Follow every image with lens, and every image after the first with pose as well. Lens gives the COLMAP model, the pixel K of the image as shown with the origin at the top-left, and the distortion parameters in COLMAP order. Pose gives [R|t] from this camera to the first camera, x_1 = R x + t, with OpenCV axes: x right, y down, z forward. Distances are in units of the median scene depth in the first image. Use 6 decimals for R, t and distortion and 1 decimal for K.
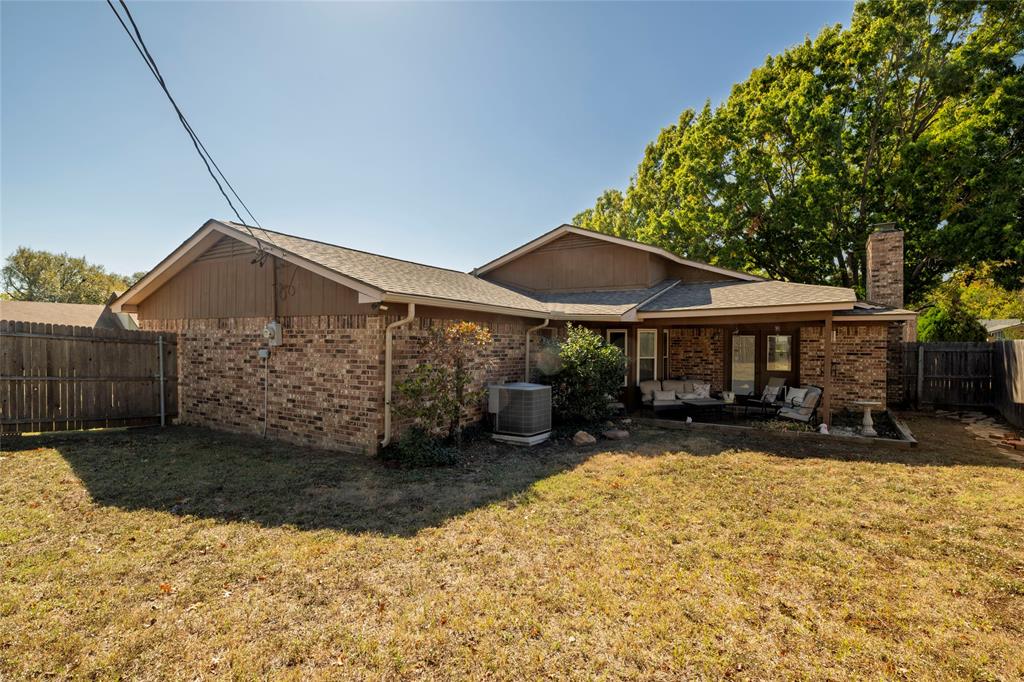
lens RADIAL K [[486.7, 0, 518.0], [0, 486.7, 345.5], [0, 0, 1]] dist [-0.003674, -0.003587]
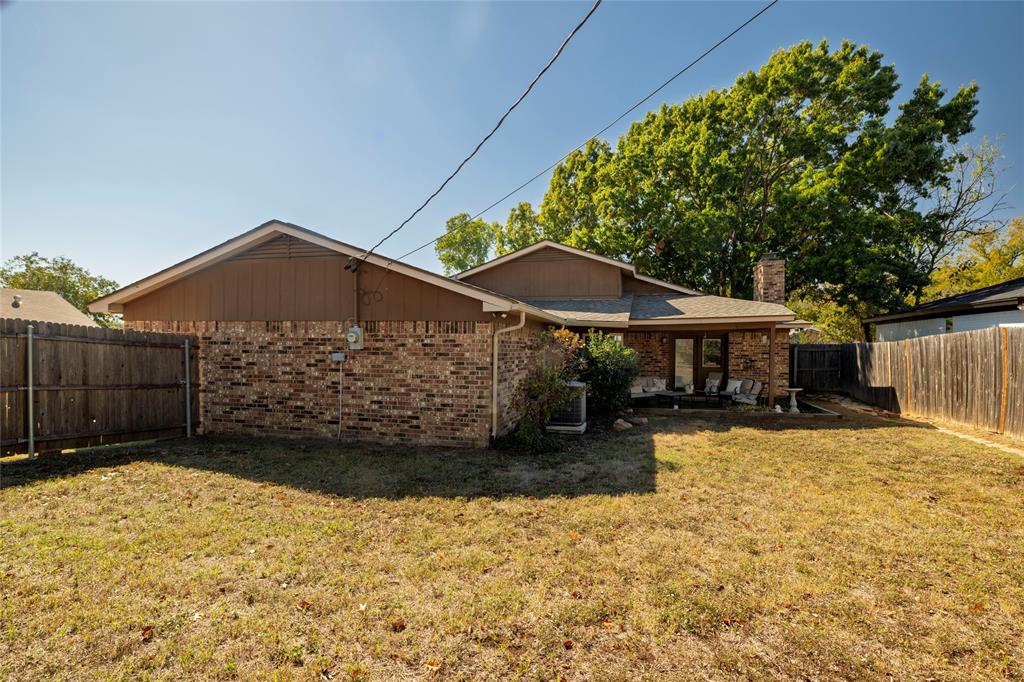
lens RADIAL K [[486.7, 0, 518.2], [0, 486.7, 341.7], [0, 0, 1]] dist [-0.003674, -0.003587]
pose [[0.954744, 0.000122, 0.297429, -0.344755], [0.002746, 0.999954, -0.009224, -0.003806], [-0.297416, 0.009623, 0.954699, -0.058863]]
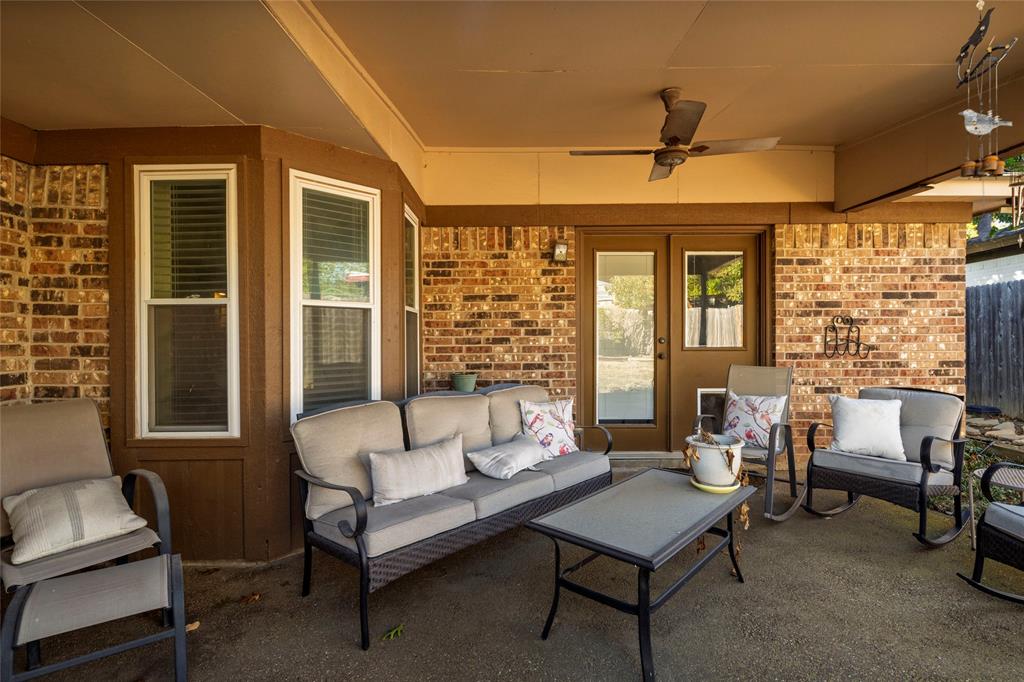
lens RADIAL K [[486.7, 0, 520.9], [0, 486.7, 340.4], [0, 0, 1]] dist [-0.003674, -0.003587]
pose [[0.843797, -0.013099, 0.536503, 0.236766], [0.014226, 0.999897, 0.002040, 0.047998], [-0.536474, 0.005911, 0.843896, 0.839271]]
